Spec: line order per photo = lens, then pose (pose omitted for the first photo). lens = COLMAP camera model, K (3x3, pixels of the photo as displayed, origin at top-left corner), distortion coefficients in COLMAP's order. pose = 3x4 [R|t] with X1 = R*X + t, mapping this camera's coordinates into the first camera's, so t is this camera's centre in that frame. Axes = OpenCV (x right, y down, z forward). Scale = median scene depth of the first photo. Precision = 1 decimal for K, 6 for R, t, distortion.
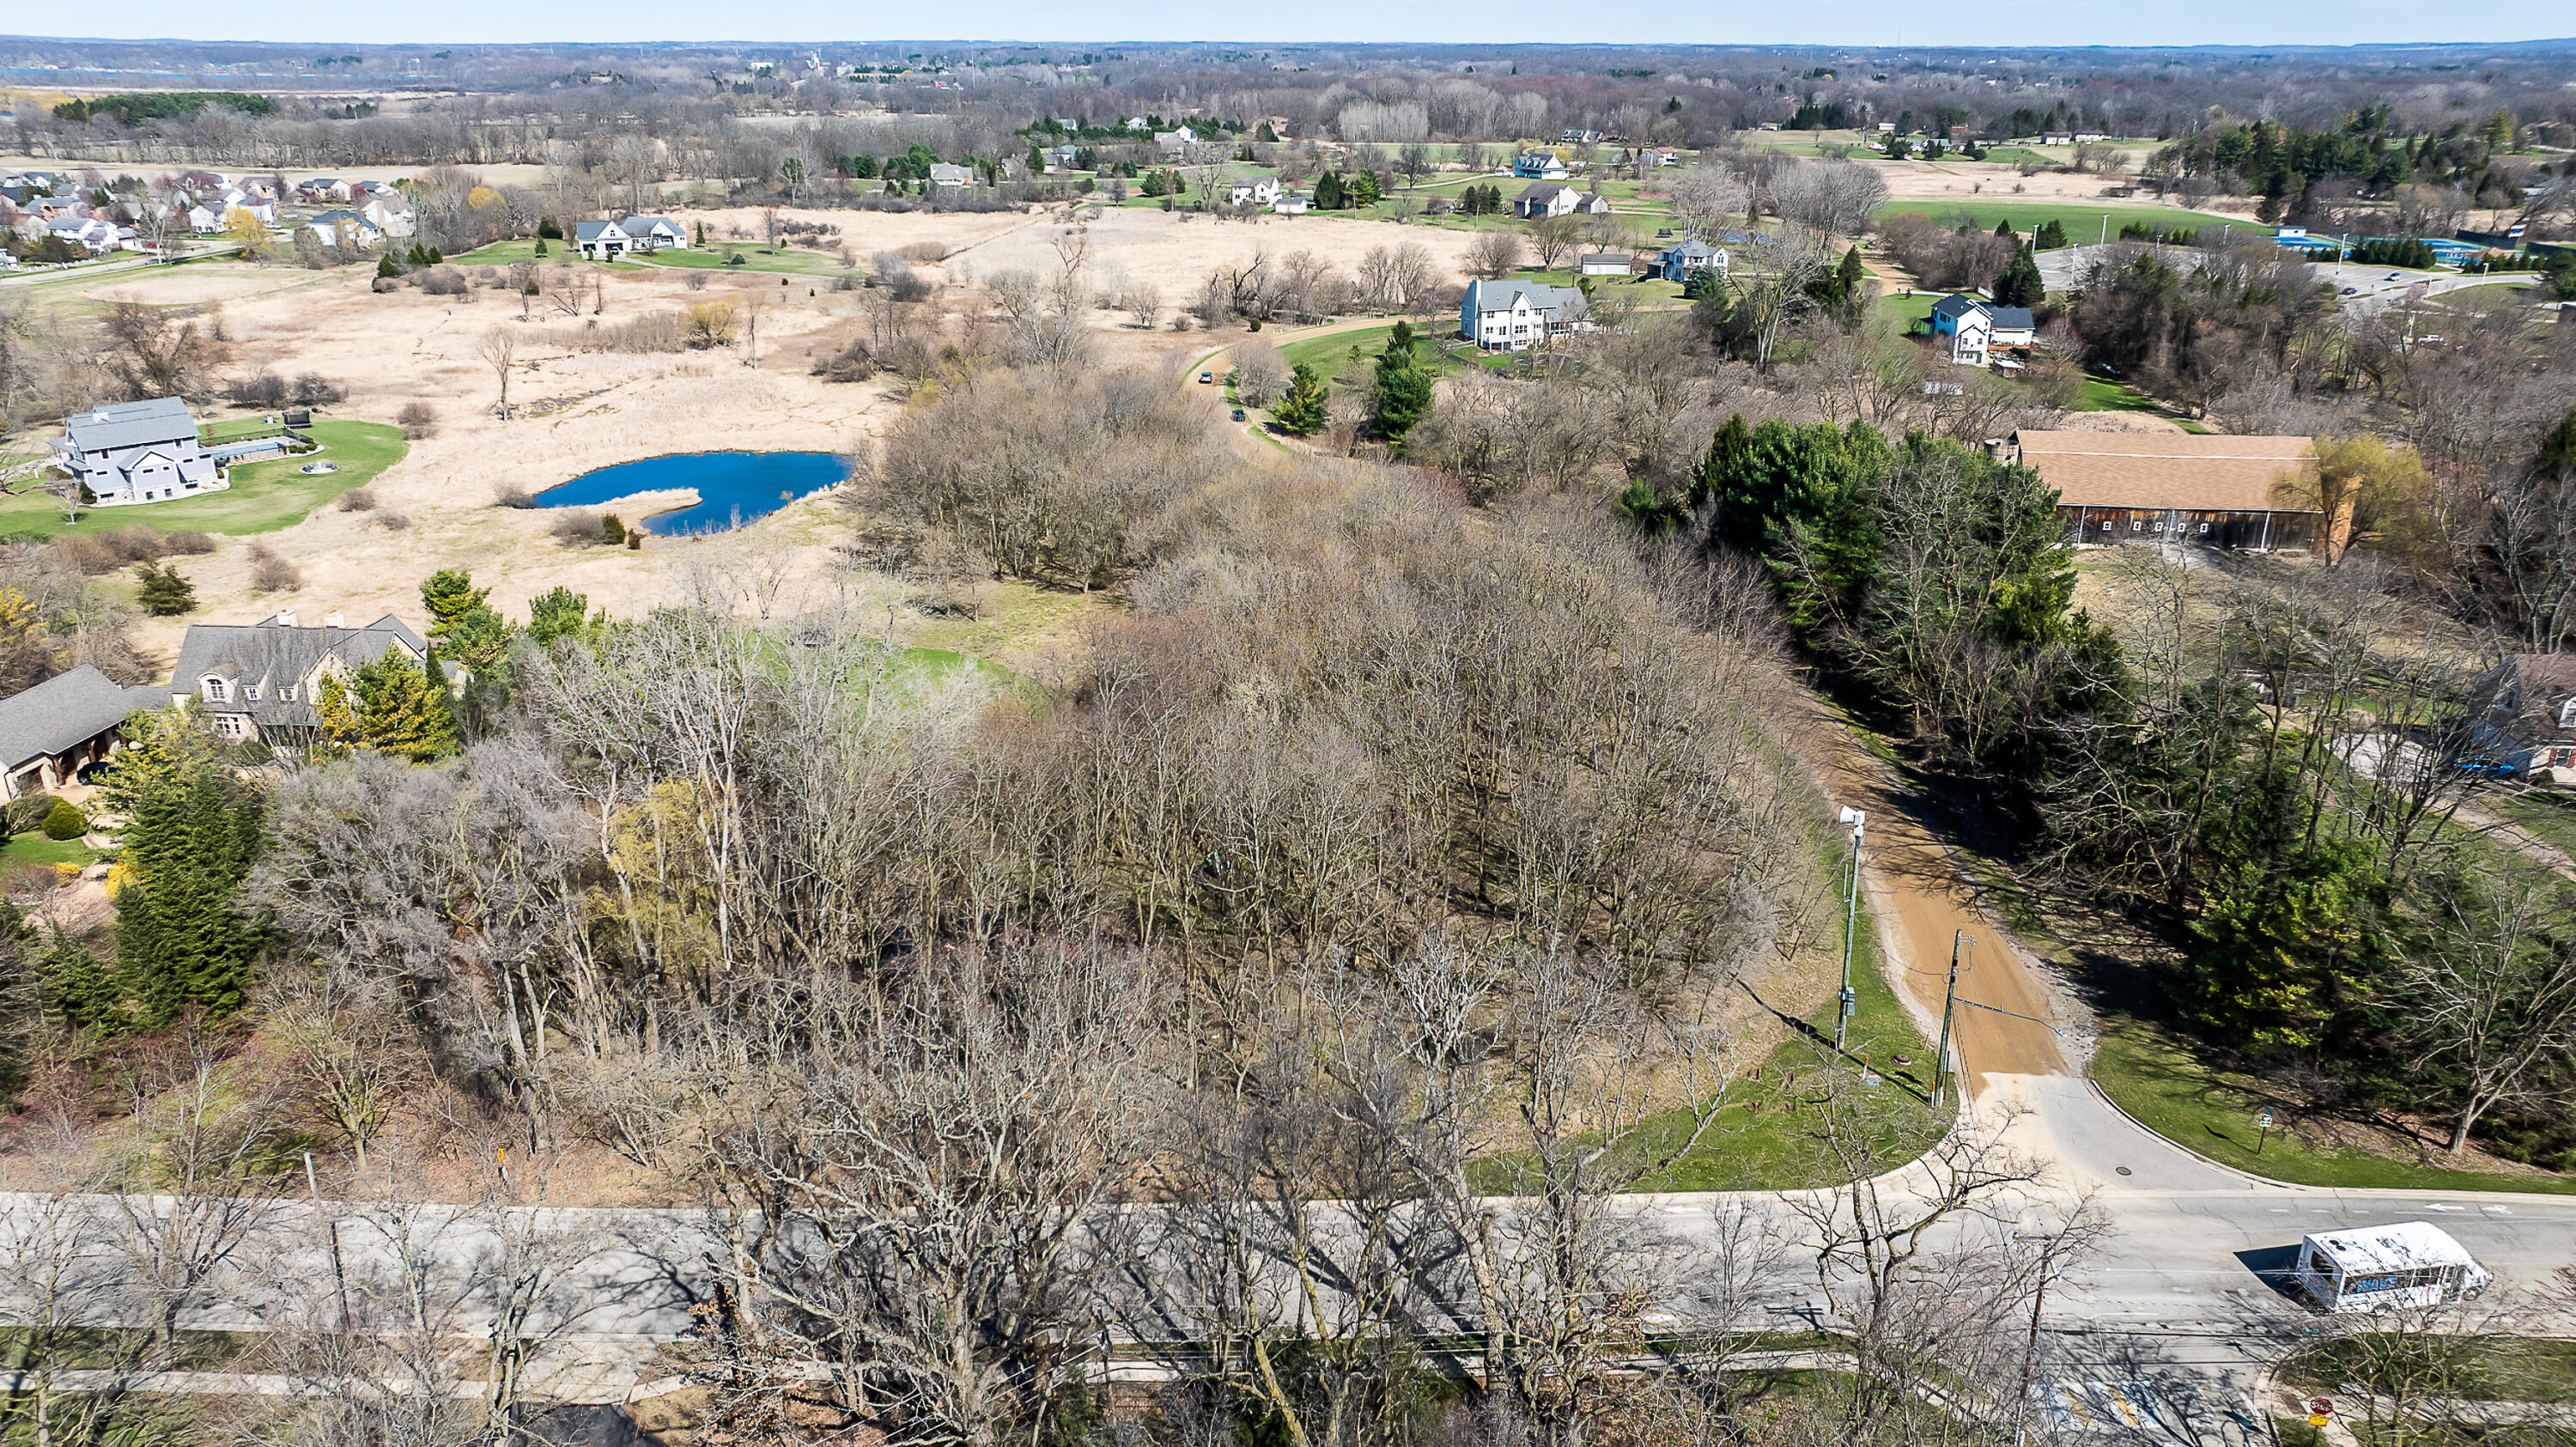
lens RADIAL K [[1814.2, 0, 1298.7], [0, 1814.2, 715.0], [0, 0, 1]] dist [-0.030959, 0.029464]
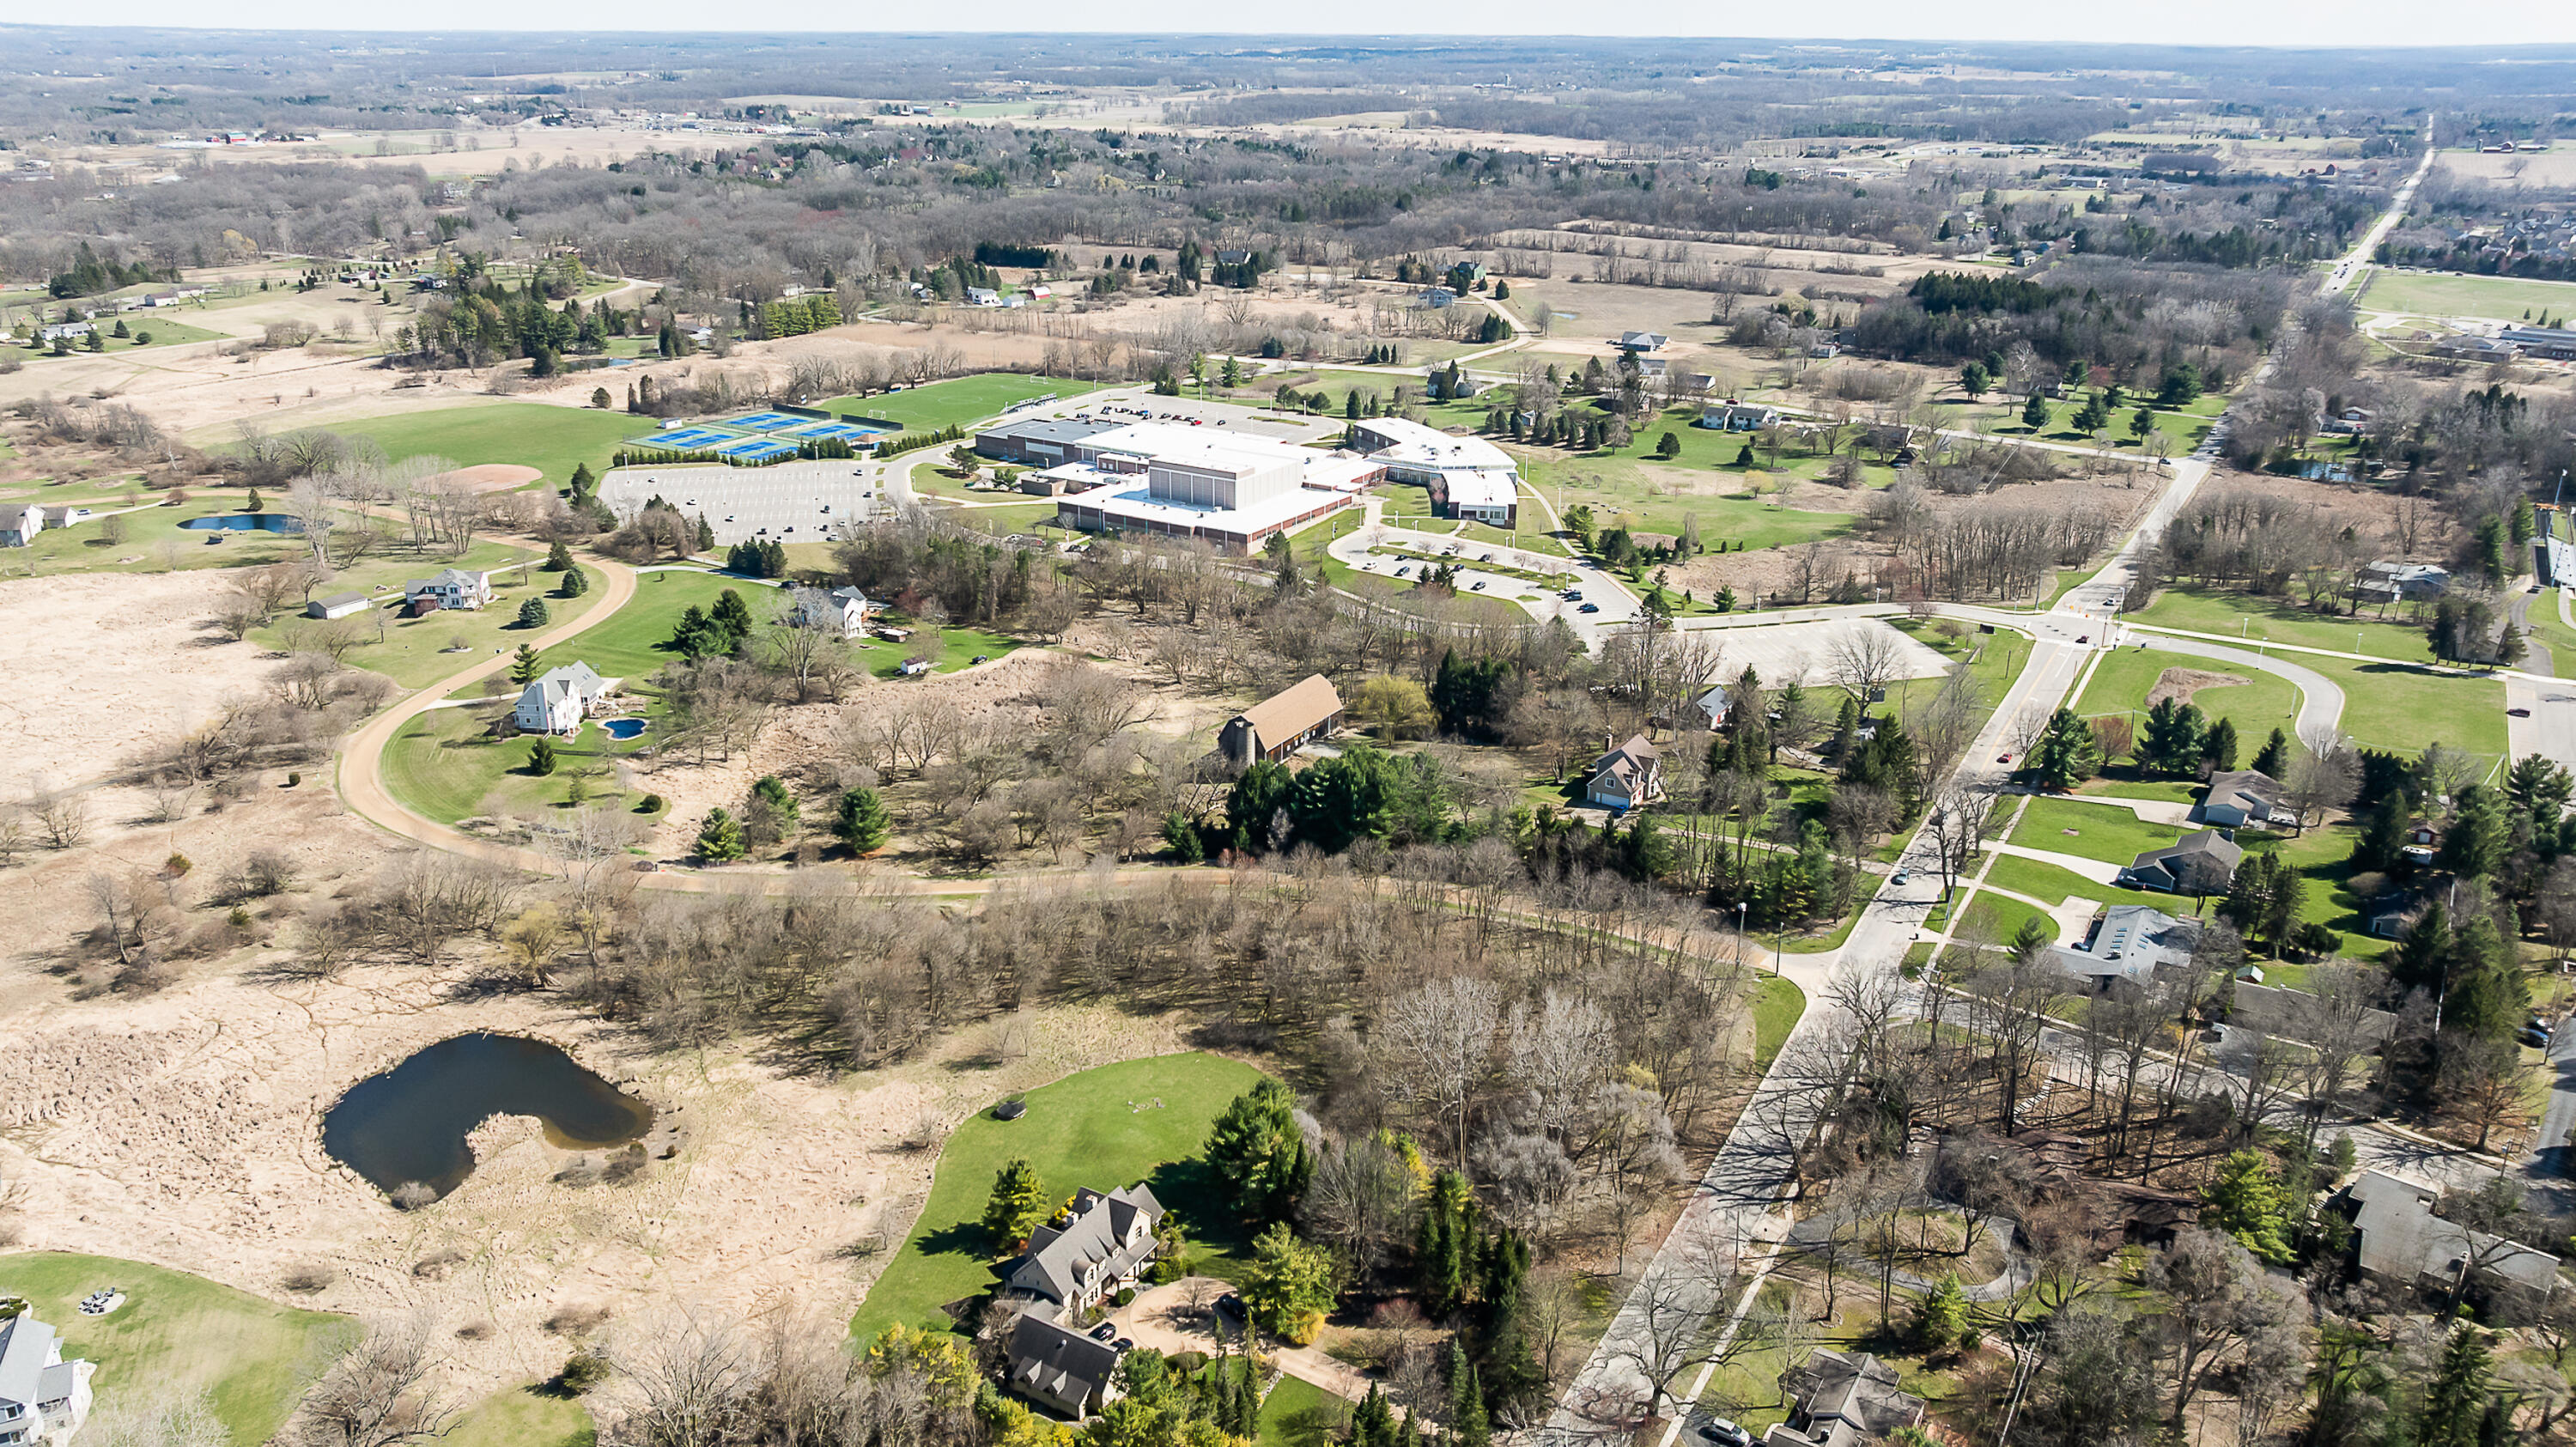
lens RADIAL K [[1898.3, 0, 1303.1], [0, 1898.3, 727.2], [0, 0, 1]] dist [-0.016917, 0.009093]
pose [[0.434981, -0.314082, 0.843886, -0.501514], [0.308864, 0.932378, 0.187813, -0.201421], [-0.845810, 0.178951, 0.502575, -0.013945]]
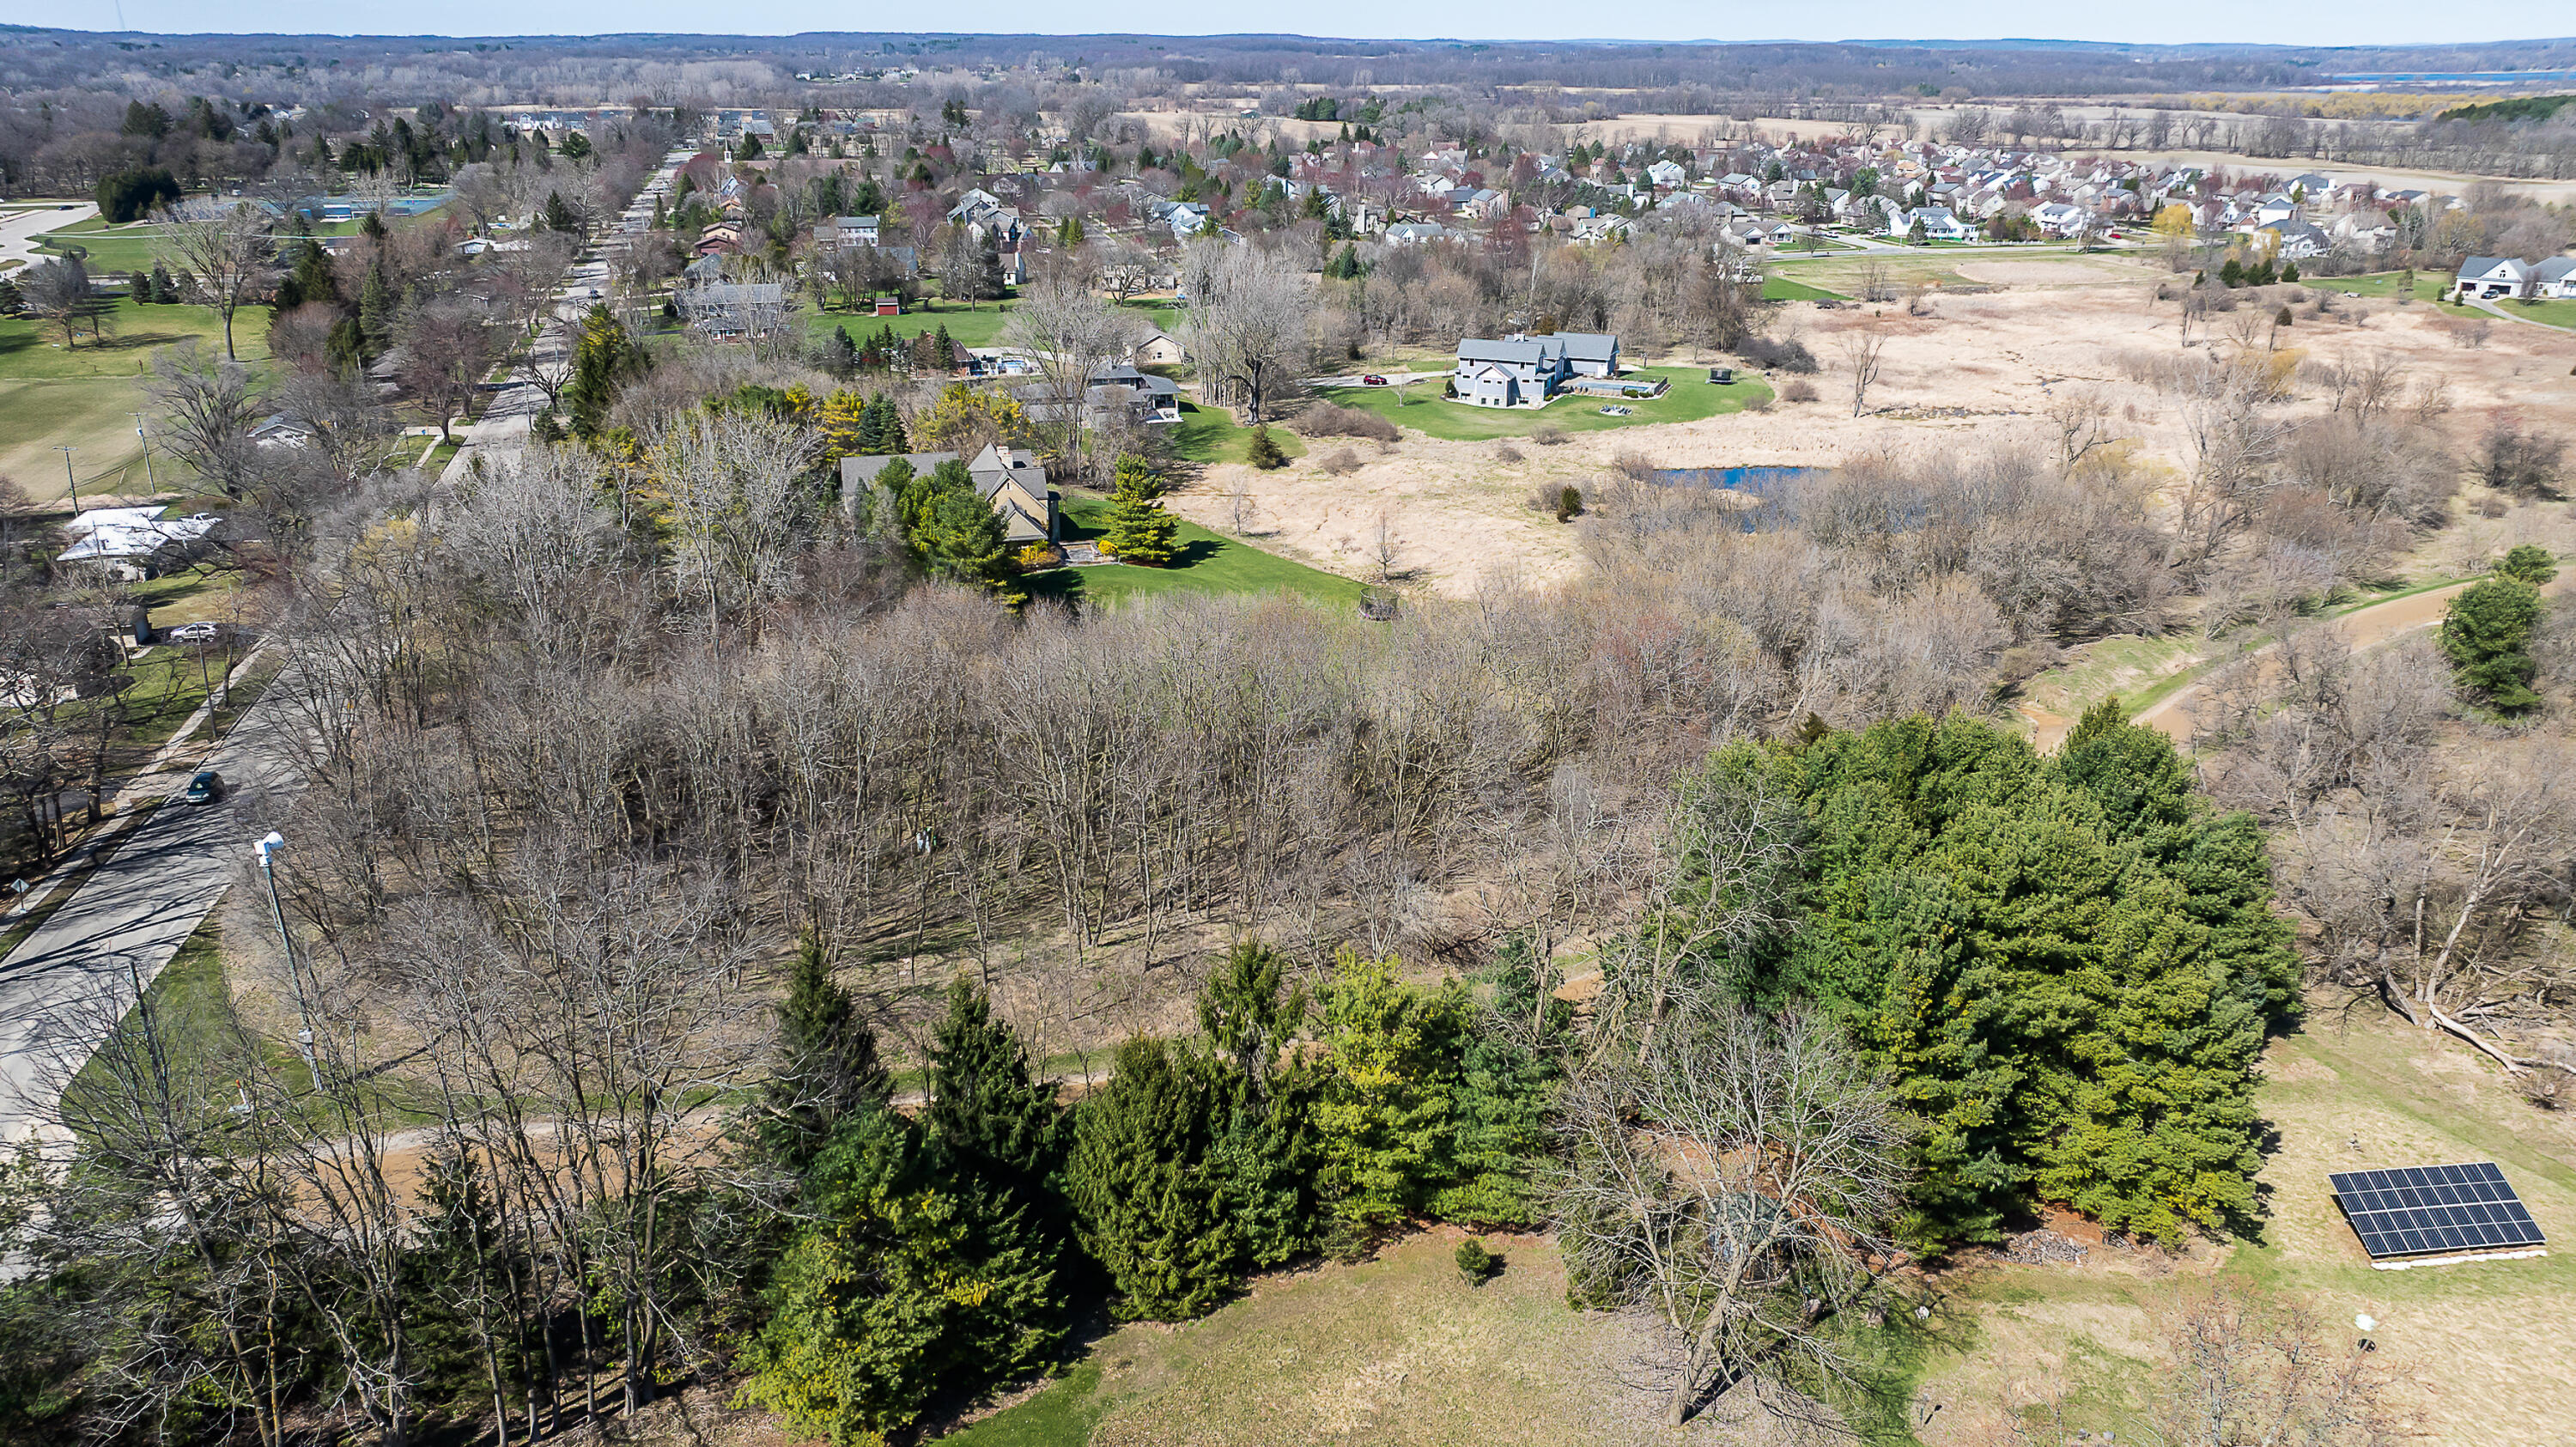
lens RADIAL K [[1814.2, 0, 1298.7], [0, 1814.2, 715.0], [0, 0, 1]] dist [-0.030959, 0.029464]
pose [[0.331470, 0.328123, -0.884569, 0.241437], [-0.330781, 0.918479, 0.216749, -0.072532], [0.883579, 0.220753, 0.412985, 0.196456]]
